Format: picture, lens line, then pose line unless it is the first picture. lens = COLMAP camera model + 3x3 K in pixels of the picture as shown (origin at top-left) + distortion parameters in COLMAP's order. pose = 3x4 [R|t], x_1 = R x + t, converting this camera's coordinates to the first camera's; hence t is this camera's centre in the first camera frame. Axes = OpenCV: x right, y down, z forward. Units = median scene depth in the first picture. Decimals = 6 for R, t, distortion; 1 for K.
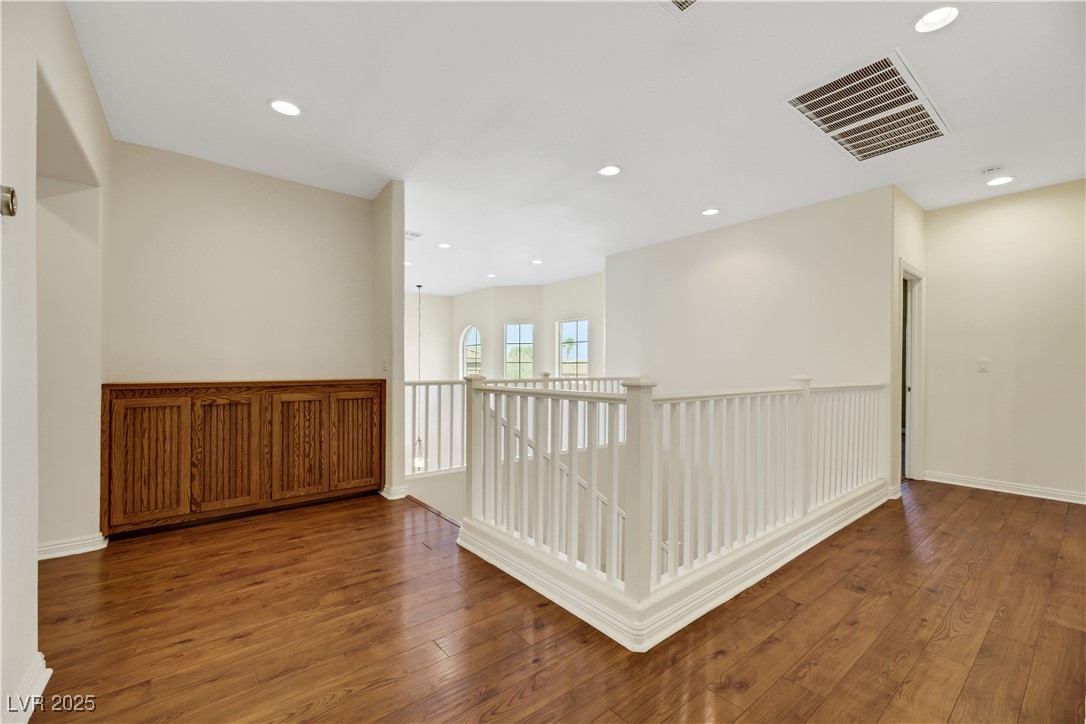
lens RADIAL K [[441.1, 0, 541.7], [0, 441.1, 364.9], [0, 0, 1]] dist [0.000281, -0.001740]
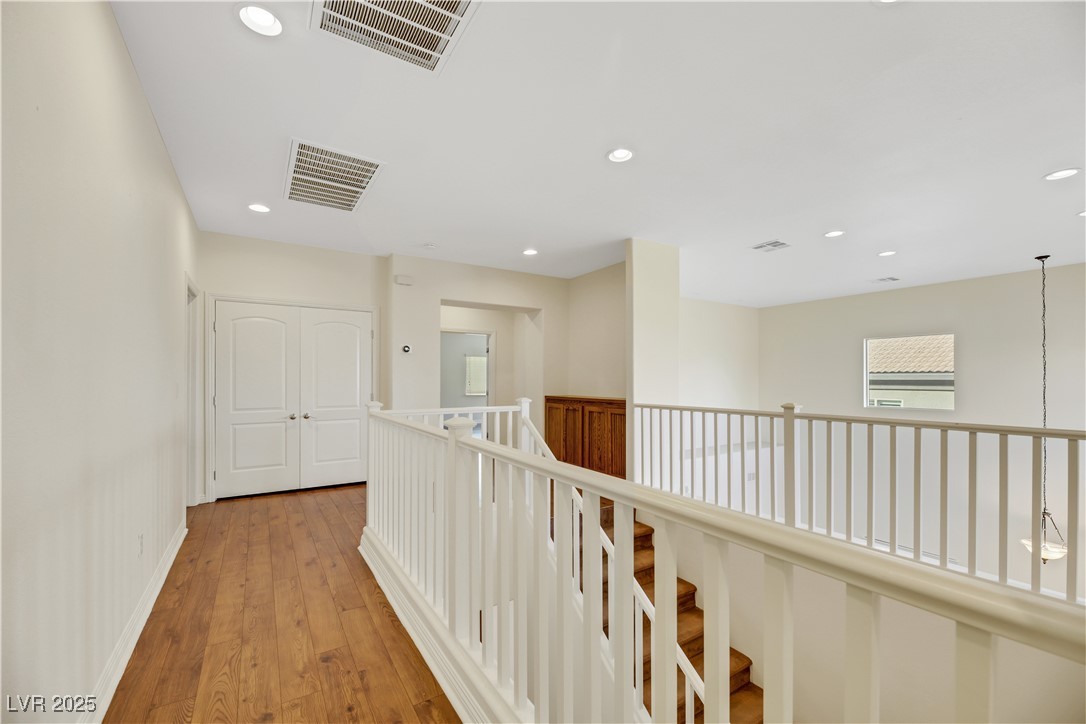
lens RADIAL K [[441.1, 0, 534.9], [0, 441.1, 379.6], [0, 0, 1]] dist [0.000281, -0.001740]
pose [[-0.105382, -0.002266, -0.994429, 1.600495], [-0.001972, 0.999996, -0.002070, -0.041187], [0.994430, 0.001743, -0.105386, 1.552095]]
